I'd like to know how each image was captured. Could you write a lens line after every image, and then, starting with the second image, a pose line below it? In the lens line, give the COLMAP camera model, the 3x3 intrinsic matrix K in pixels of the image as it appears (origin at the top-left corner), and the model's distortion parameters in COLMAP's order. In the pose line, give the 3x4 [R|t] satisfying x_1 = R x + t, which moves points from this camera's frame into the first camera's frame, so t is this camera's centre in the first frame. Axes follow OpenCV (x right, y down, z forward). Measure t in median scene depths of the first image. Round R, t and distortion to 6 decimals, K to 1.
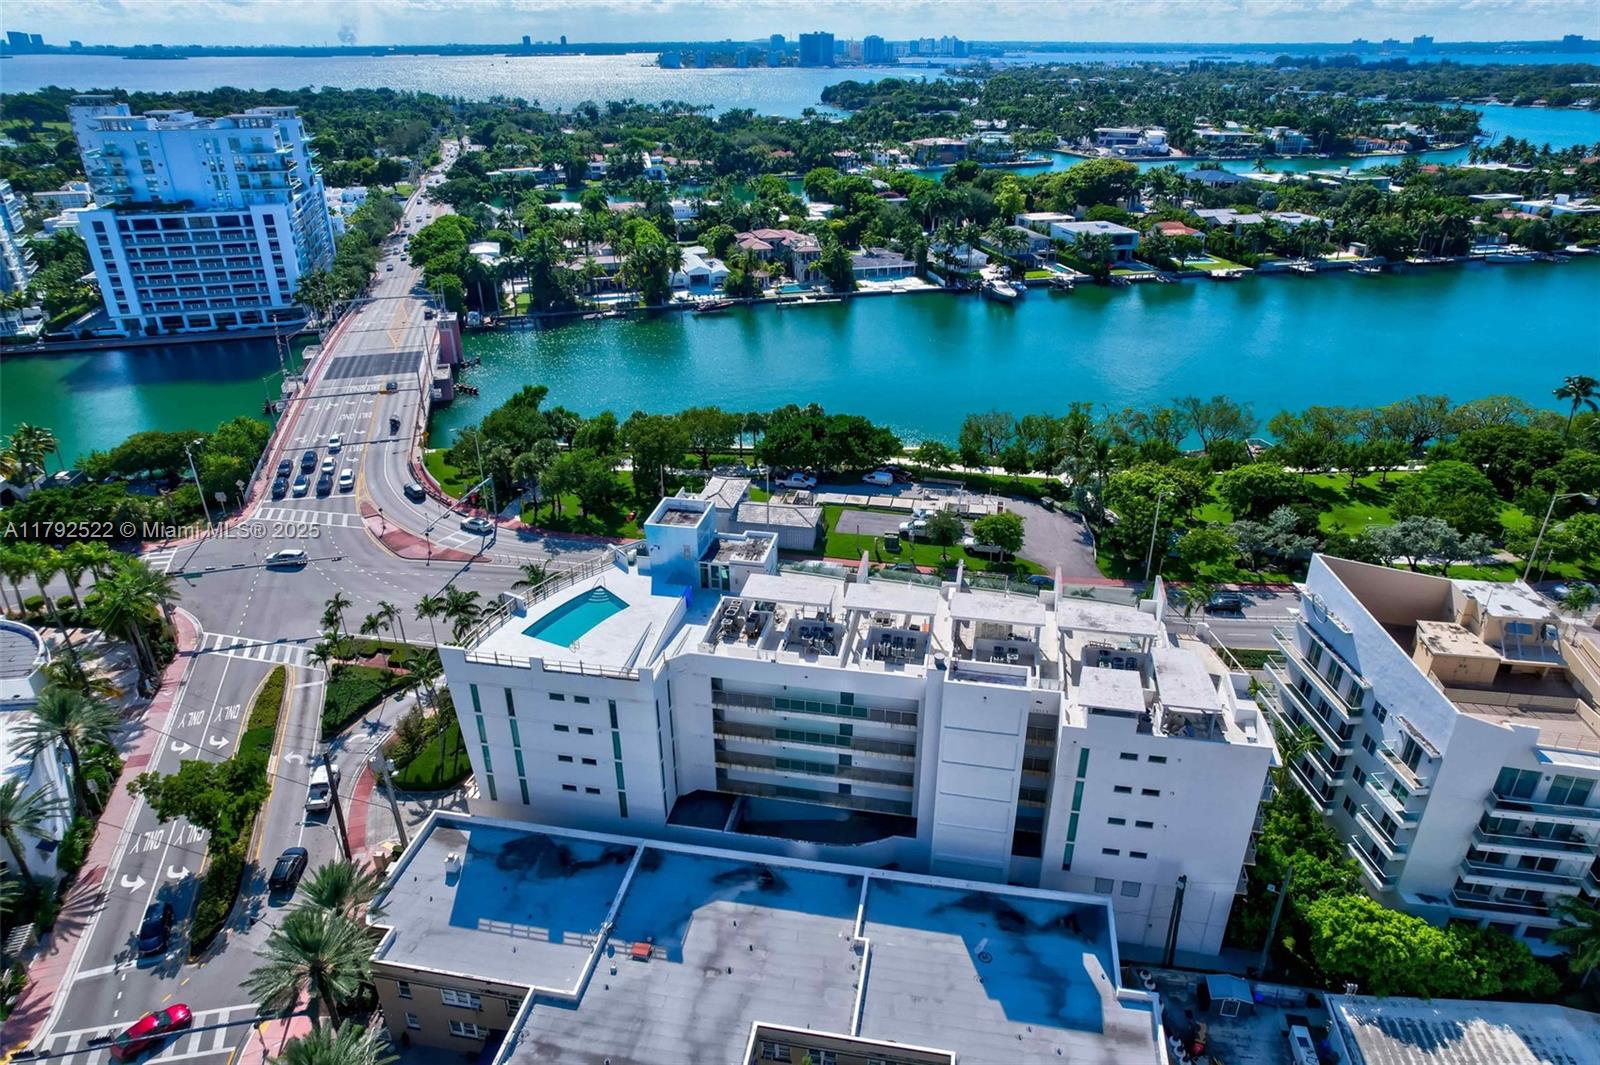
lens RADIAL K [[1020.8, 0, 800.0], [0, 1020.8, 532.5], [0, 0, 1]] dist [-0.135791, 0.101070]
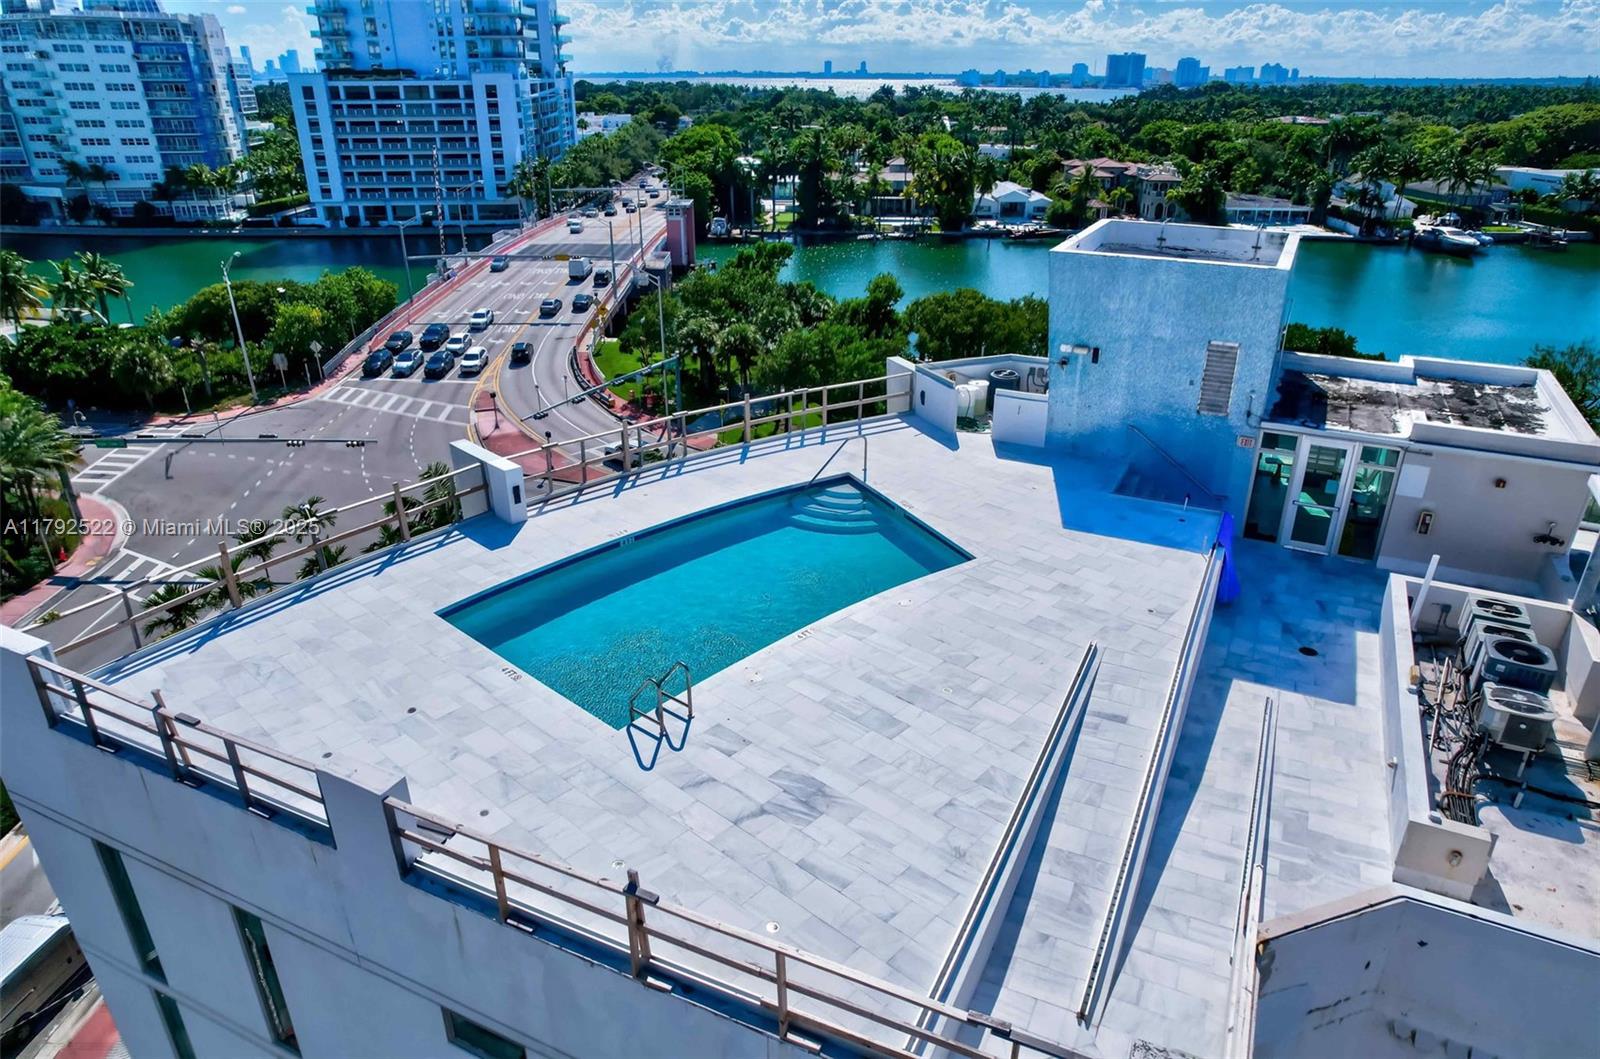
lens RADIAL K [[1017.4, 0, 802.5], [0, 1017.4, 541.2], [0, 0, 1]] dist [-0.082995, 0.074147]
pose [[0.965042, 0.120753, -0.232621, -0.050831], [-0.125040, 0.992145, -0.003716, 0.024639], [0.230345, 0.032673, 0.972560, 0.260612]]
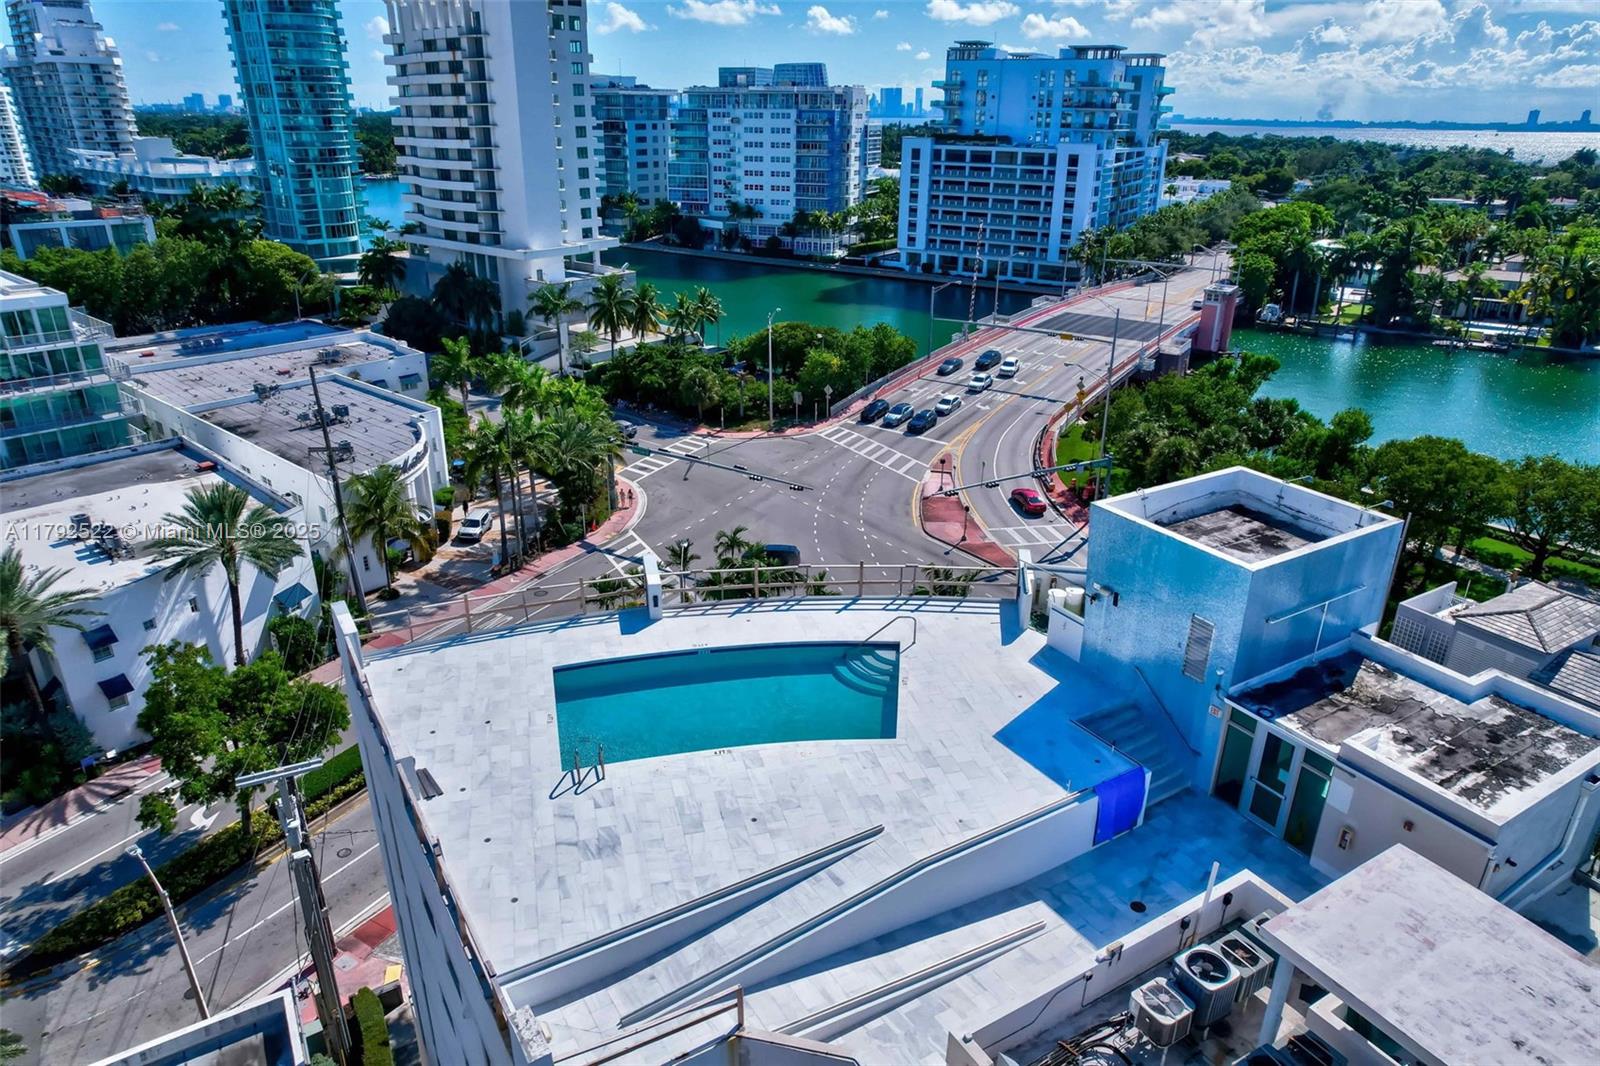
lens RADIAL K [[1022.0, 0, 796.9], [0, 1022.0, 542.5], [0, 0, 1]] dist [-0.076418, 0.059445]
pose [[0.668791, 0.301729, -0.679469, -0.003408], [-0.338055, 0.937412, 0.083531, 0.002359], [0.662147, 0.173833, 0.728933, 0.255684]]
